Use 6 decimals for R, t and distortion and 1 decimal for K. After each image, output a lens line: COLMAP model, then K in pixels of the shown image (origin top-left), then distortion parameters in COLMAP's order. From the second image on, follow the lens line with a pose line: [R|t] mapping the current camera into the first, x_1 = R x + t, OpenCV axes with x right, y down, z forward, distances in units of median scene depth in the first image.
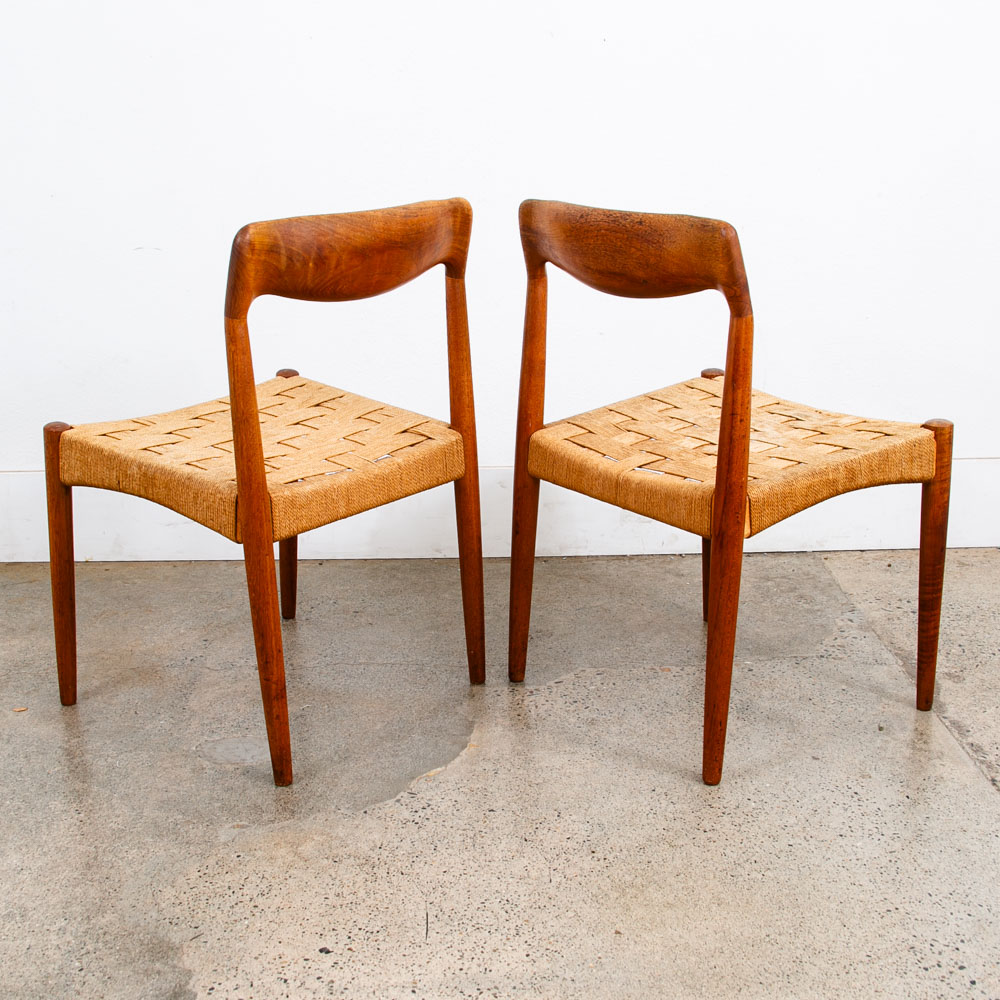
lens RADIAL K [[1484.0, 0, 500.3], [0, 1484.0, 500.3], [0, 0, 1]] dist [-0.137165, 0.000000]
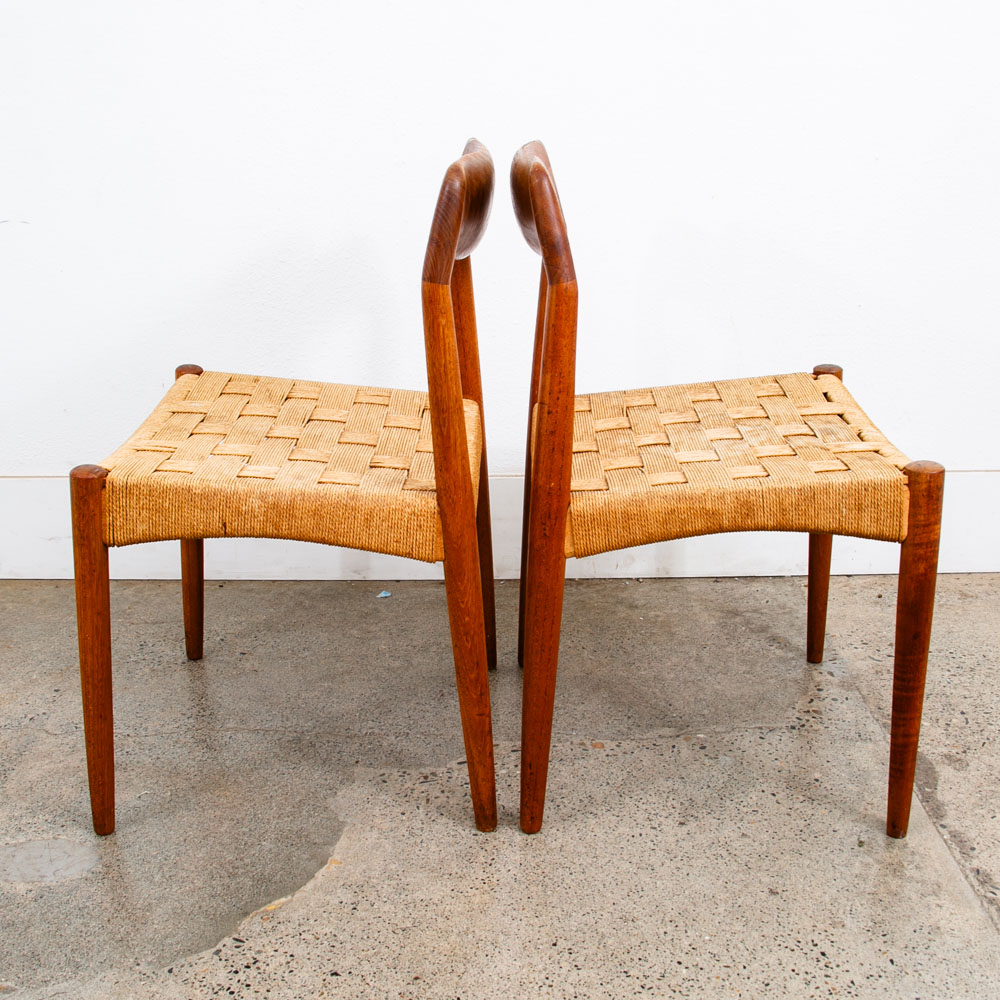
lens RADIAL K [[1328.7, 0, 507.6], [0, 1328.7, 495.4], [0, 0, 1]] dist [-0.140517, 0.000000]
pose [[0.999739, 0.009808, -0.020617, 0.083755], [-0.009089, 0.999358, 0.034649, -0.051966], [0.020943, -0.034453, 0.999187, 0.309003]]
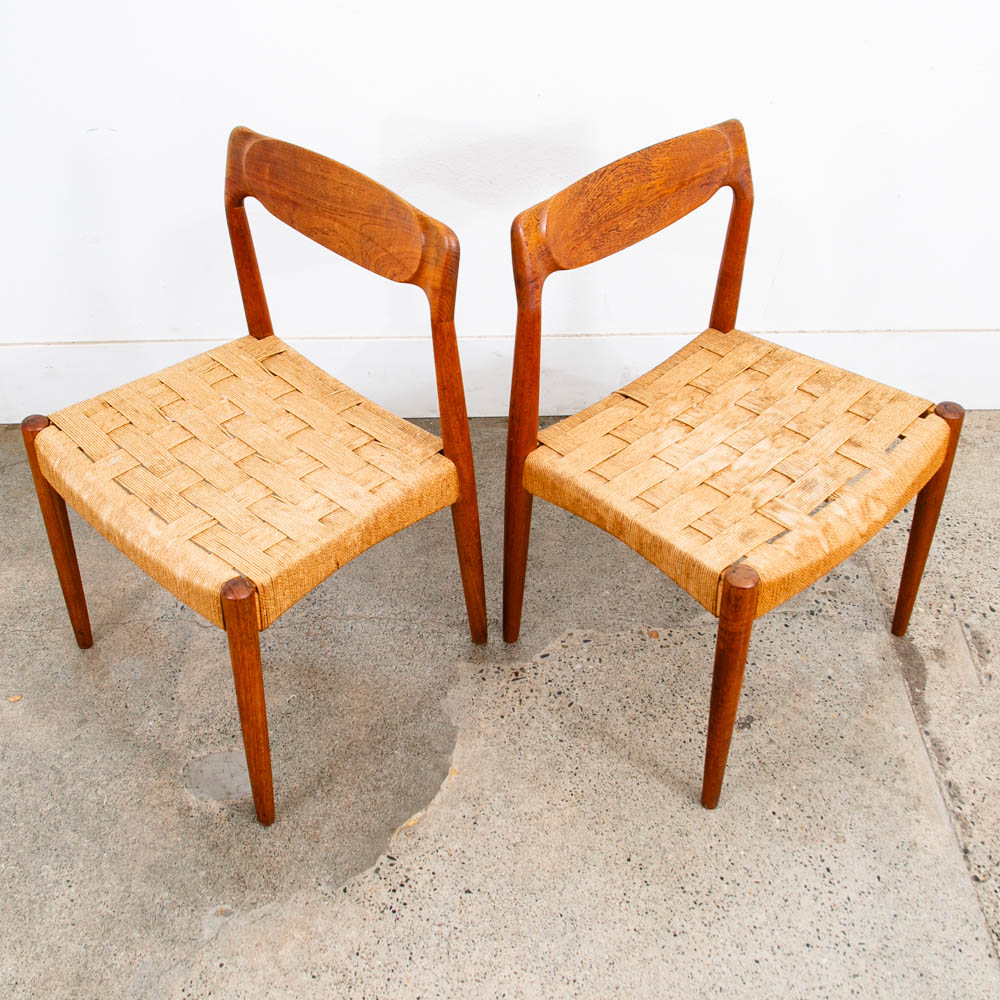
lens RADIAL K [[1253.9, 0, 494.6], [0, 1253.9, 478.0], [0, 0, 1]] dist [-0.143626, 0.000000]
pose [[0.999620, 0.011930, -0.024852, 0.027120], [-0.000972, 0.916202, 0.400715, -0.352174], [0.027550, -0.400539, 0.915866, 0.297719]]
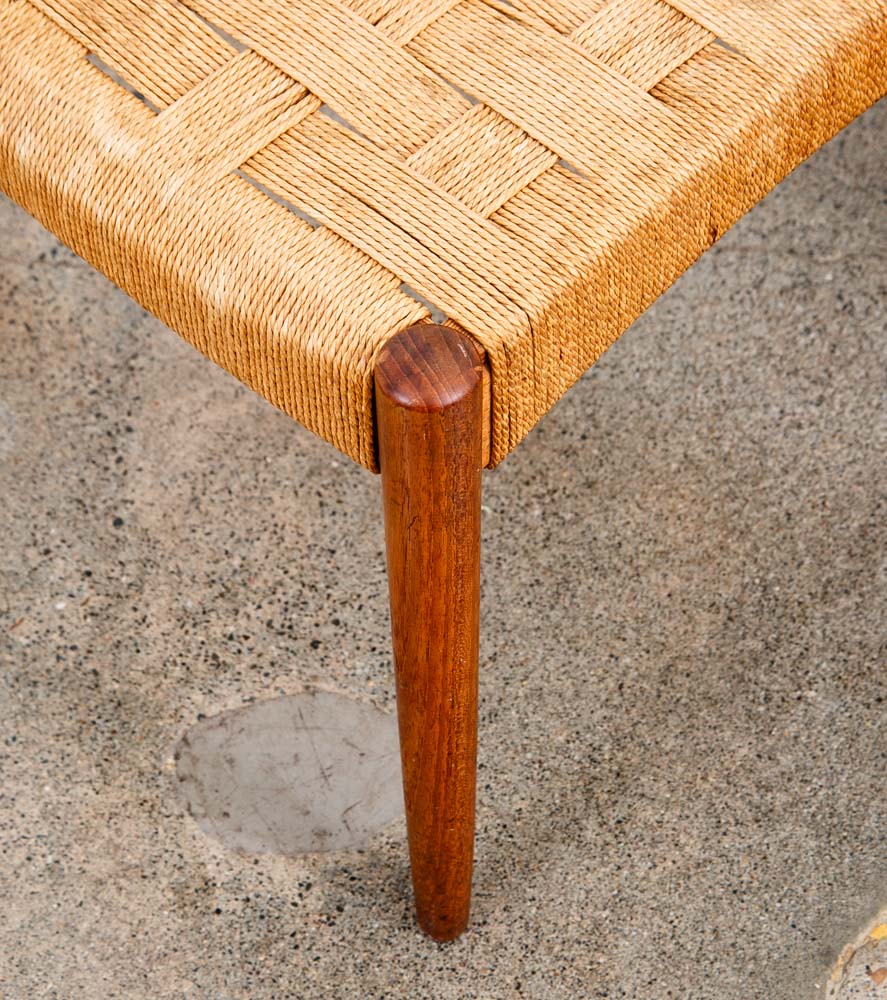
lens RADIAL K [[3180.7, 0, 433.6], [0, 3180.7, 410.3], [0, 0, 1]] dist [0.219428, 0.000000]
pose [[0.995977, 0.015119, -0.088324, -0.080884], [0.045681, 0.762307, 0.645601, -0.363071], [0.077091, -0.647038, 0.758550, 0.481878]]
